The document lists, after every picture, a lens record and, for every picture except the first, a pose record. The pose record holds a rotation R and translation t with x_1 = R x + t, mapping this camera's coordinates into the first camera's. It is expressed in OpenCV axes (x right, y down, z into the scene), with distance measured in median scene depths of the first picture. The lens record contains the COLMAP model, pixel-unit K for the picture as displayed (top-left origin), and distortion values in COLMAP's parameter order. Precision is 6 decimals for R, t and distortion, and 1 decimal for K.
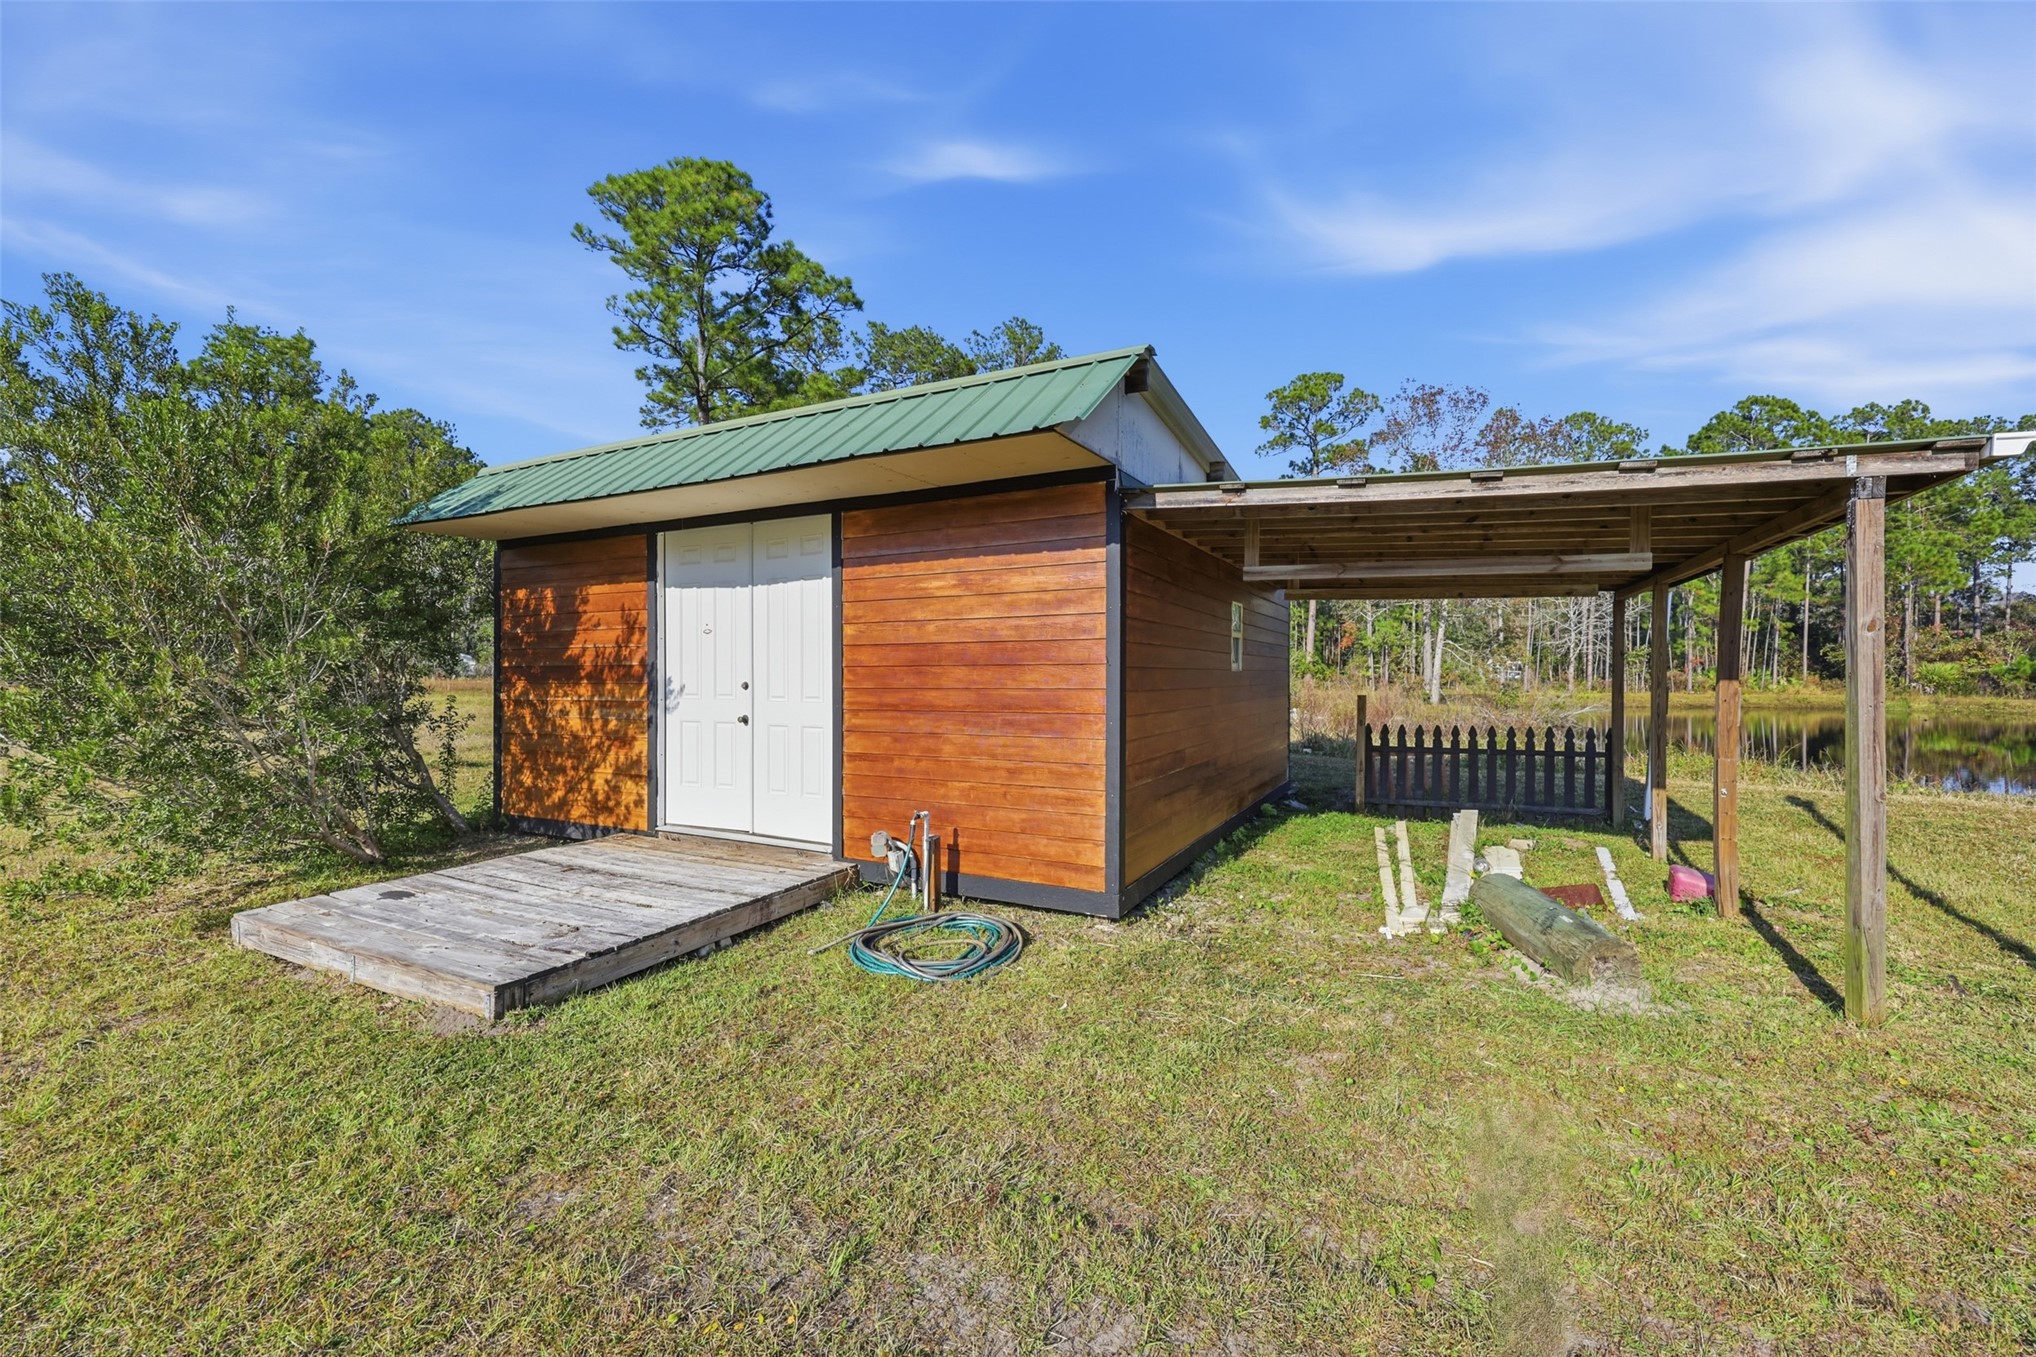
lens RADIAL K [[819.7, 0, 1021.9], [0, 819.7, 675.3], [0, 0, 1]] dist [0.000866, 0.000279]
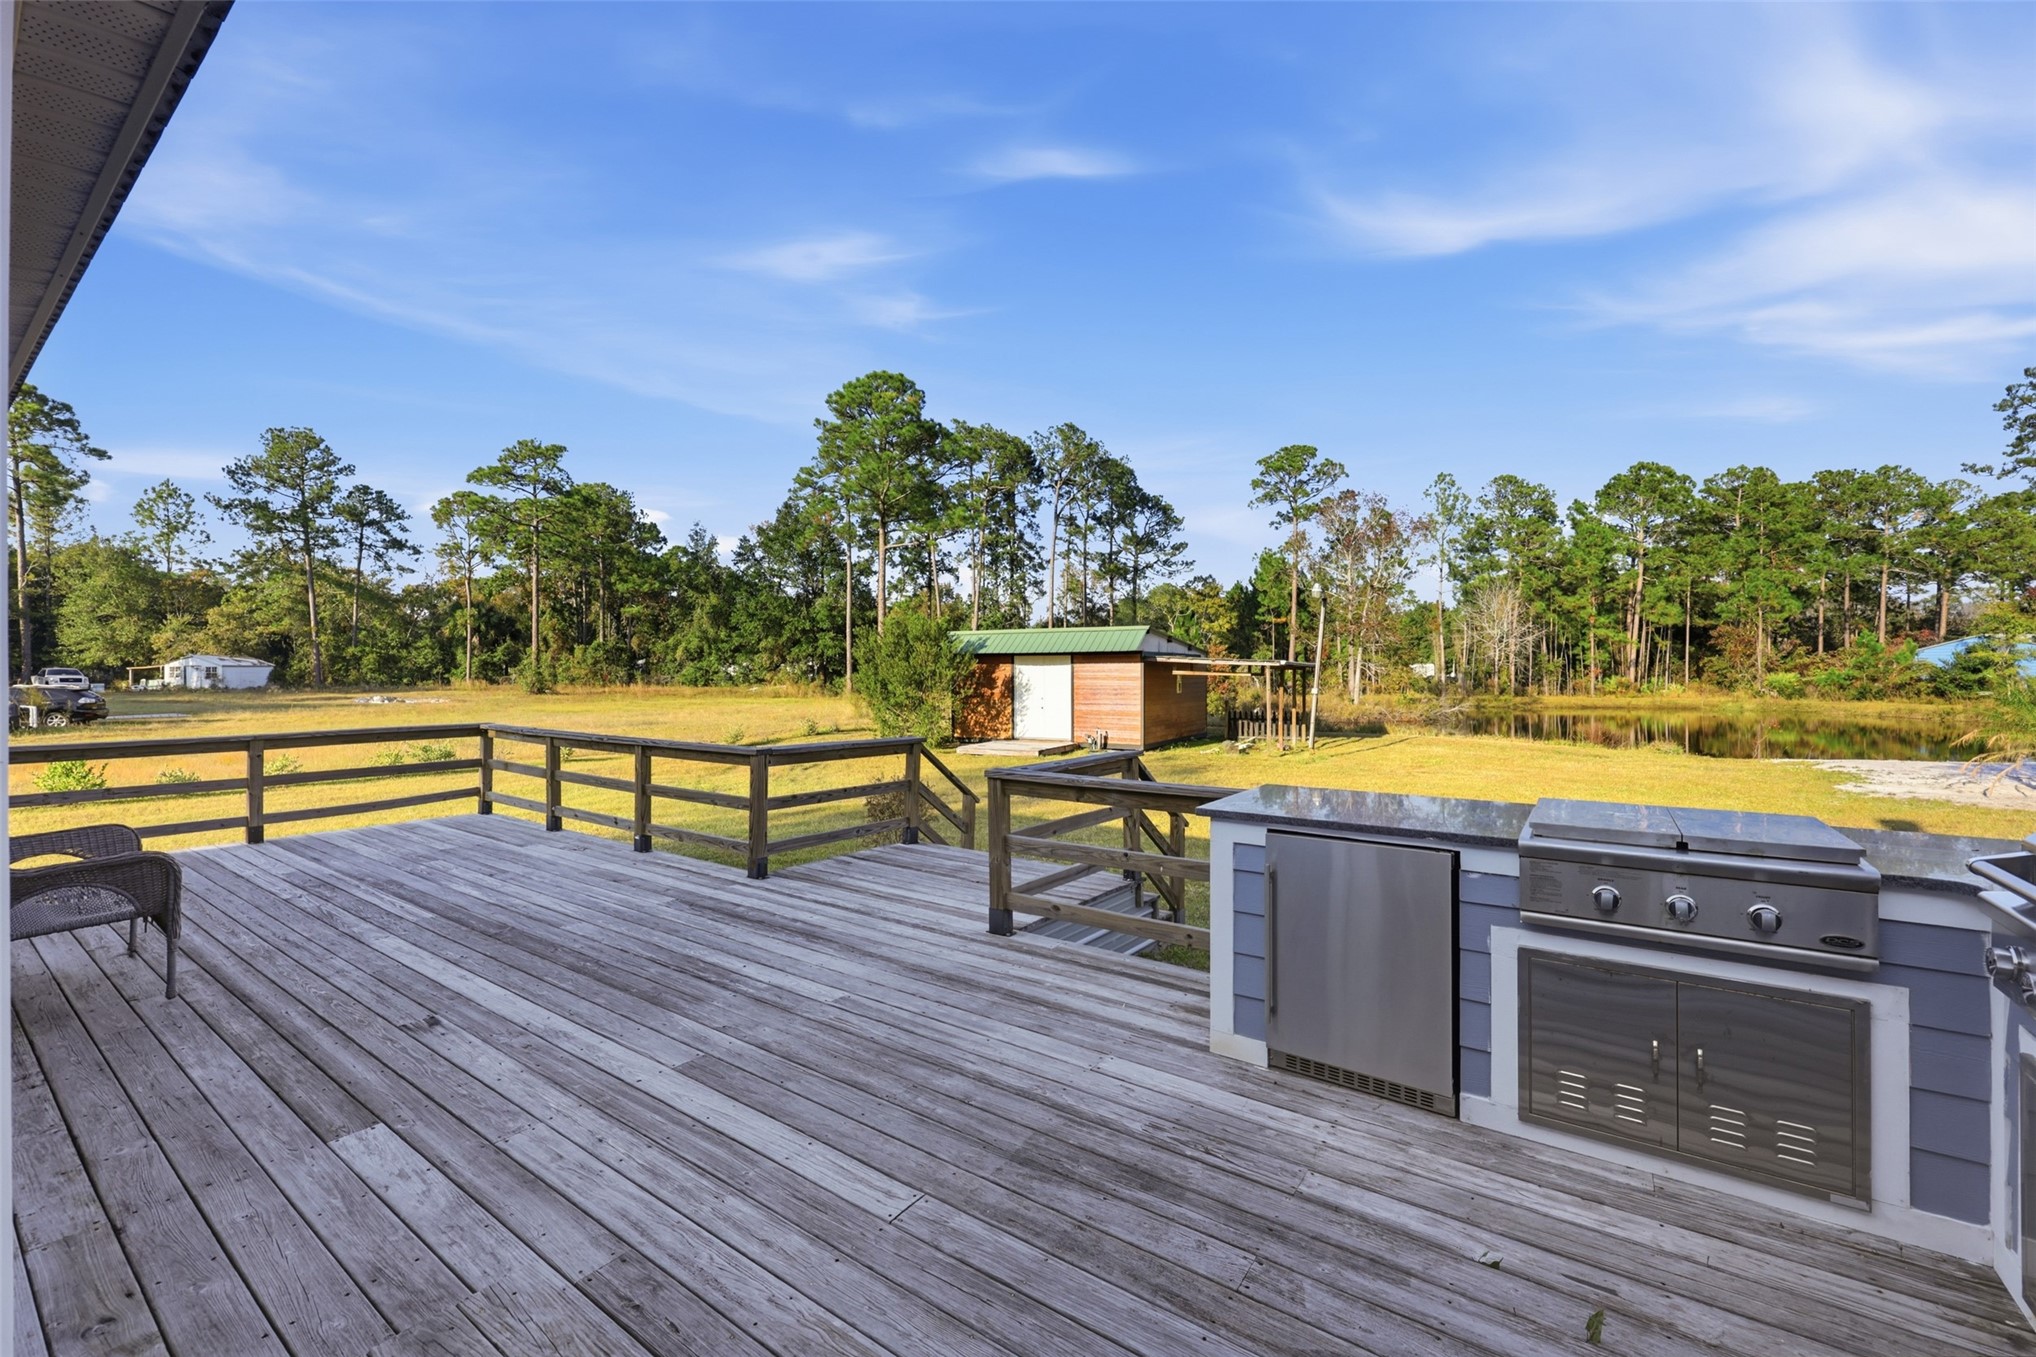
lens RADIAL K [[819.7, 0, 1018.4], [0, 819.7, 674.5], [0, 0, 1]] dist [0.000866, 0.000279]
pose [[0.999615, -0.001414, -0.027723, -0.039752], [0.001313, 0.999992, -0.003651, -0.009301], [0.027728, 0.003613, 0.999609, -0.308058]]
